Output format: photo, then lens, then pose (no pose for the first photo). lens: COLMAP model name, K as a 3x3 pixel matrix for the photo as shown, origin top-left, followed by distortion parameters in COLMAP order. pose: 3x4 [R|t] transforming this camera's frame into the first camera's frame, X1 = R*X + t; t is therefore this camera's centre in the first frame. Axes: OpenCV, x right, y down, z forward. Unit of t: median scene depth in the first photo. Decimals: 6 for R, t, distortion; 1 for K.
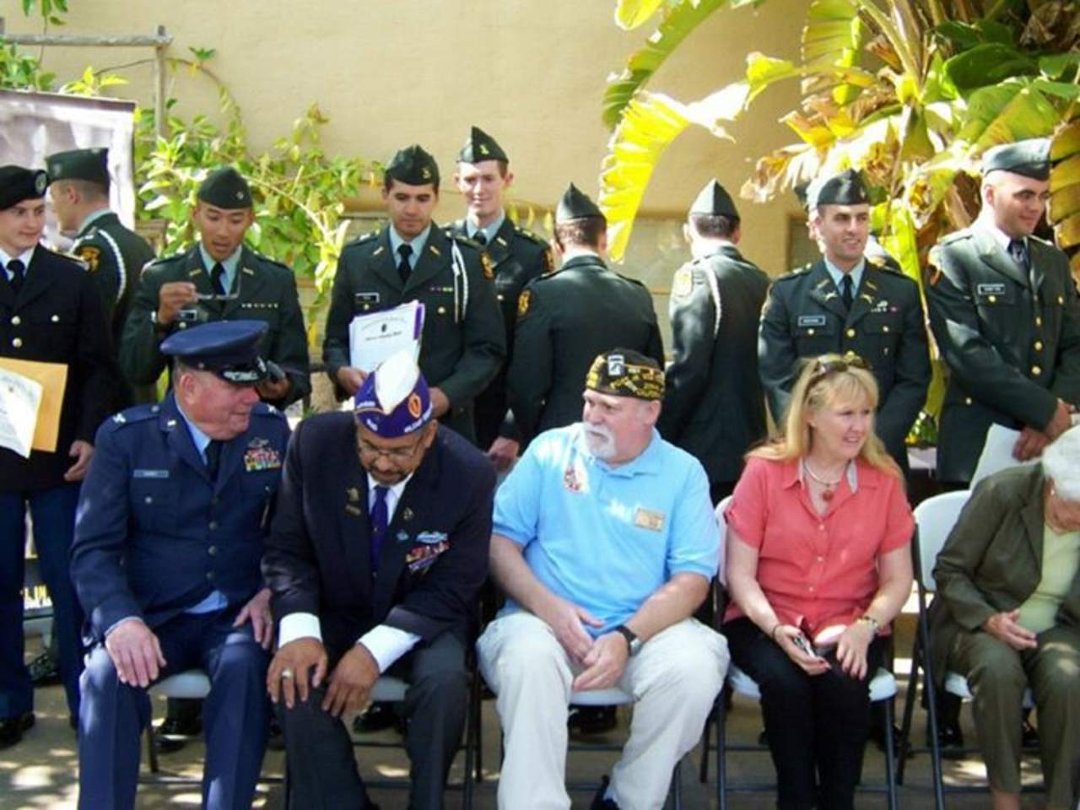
lens RADIAL K [[1465.3, 0, 551.4], [0, 1465.3, 403.4], [0, 0, 1]] dist [-0.073660, 0.122745]
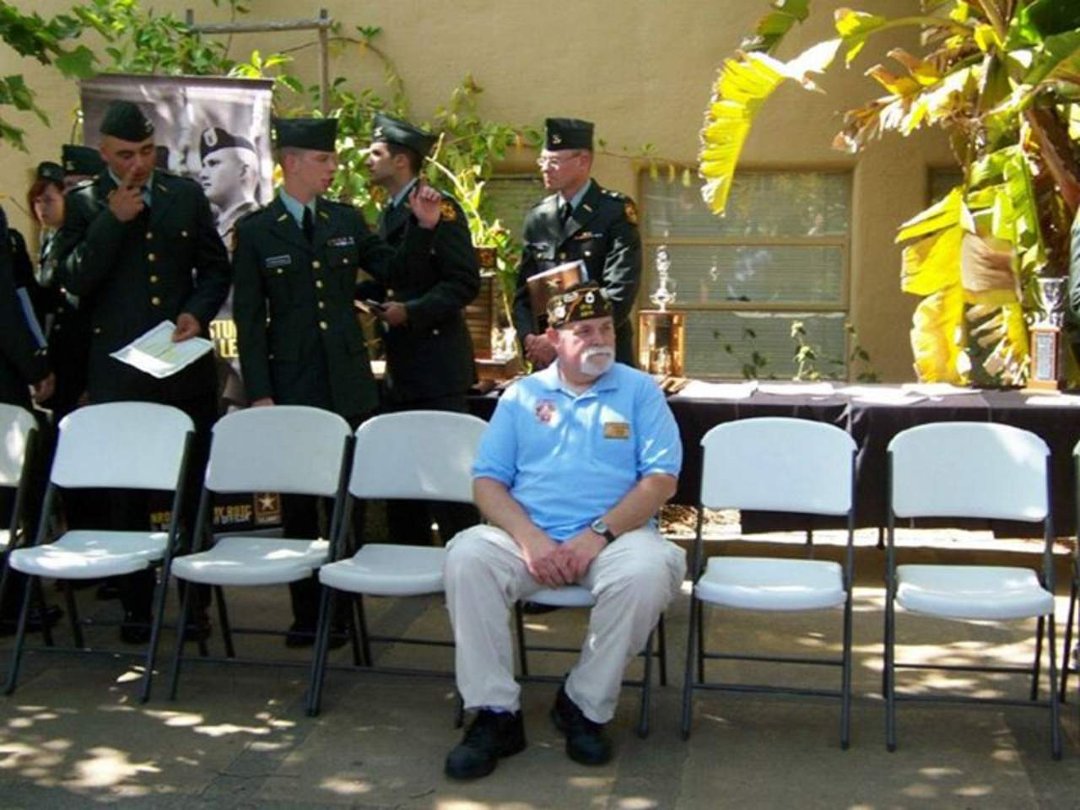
lens RADIAL K [[1434.1, 0, 540.0], [0, 1434.1, 405.0], [0, 0, 1]] dist [-0.034129, -0.034578]
pose [[0.978960, 0.003168, -0.204026, 0.134421], [0.003217, 0.999516, 0.030956, 0.008693], [0.204026, -0.030961, 0.978476, -0.044266]]
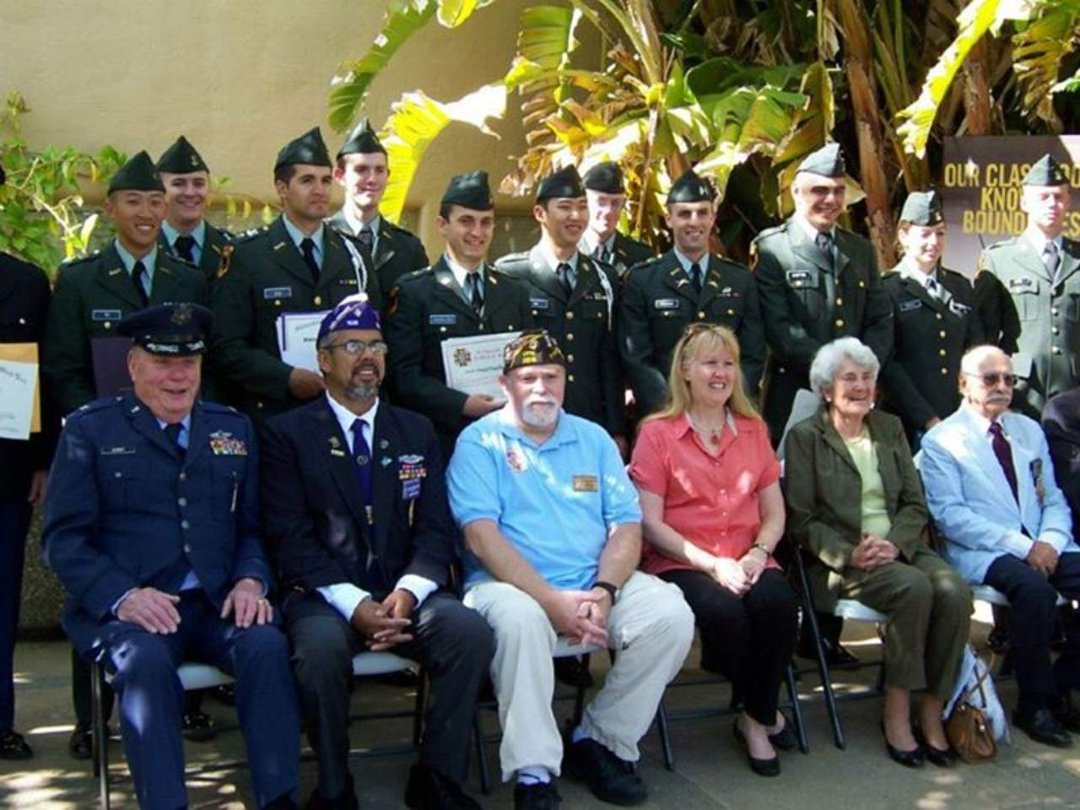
lens RADIAL K [[1465.3, 0, 551.4], [0, 1465.3, 403.4], [0, 0, 1]] dist [-0.073660, 0.122745]
pose [[0.946186, -0.043267, 0.320717, -0.186170], [0.040605, 0.999063, 0.014990, -0.000826], [-0.321065, -0.001160, 0.947057, -0.027127]]
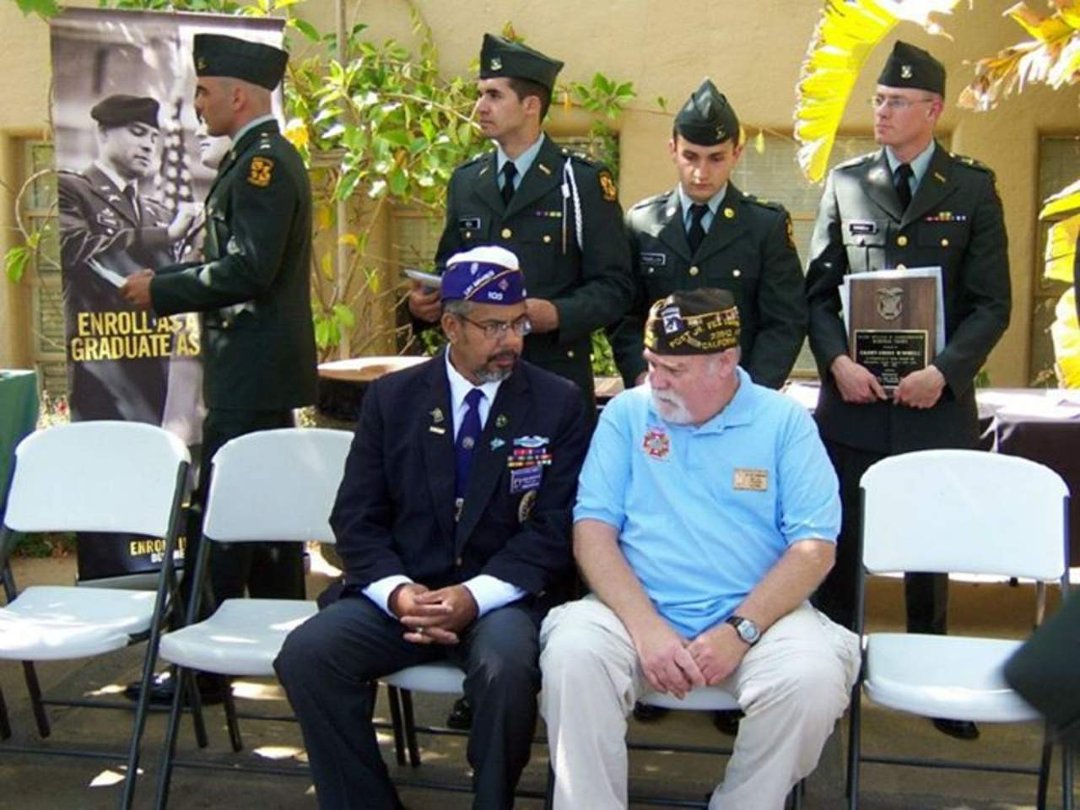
lens RADIAL K [[1434.1, 0, 540.0], [0, 1434.1, 405.0], [0, 0, 1]] dist [-0.034129, -0.034578]
pose [[0.978948, 0.010948, -0.203814, 0.061548], [-0.000451, 0.998674, 0.051480, -0.007722], [0.204108, -0.050305, 0.977655, 0.114242]]
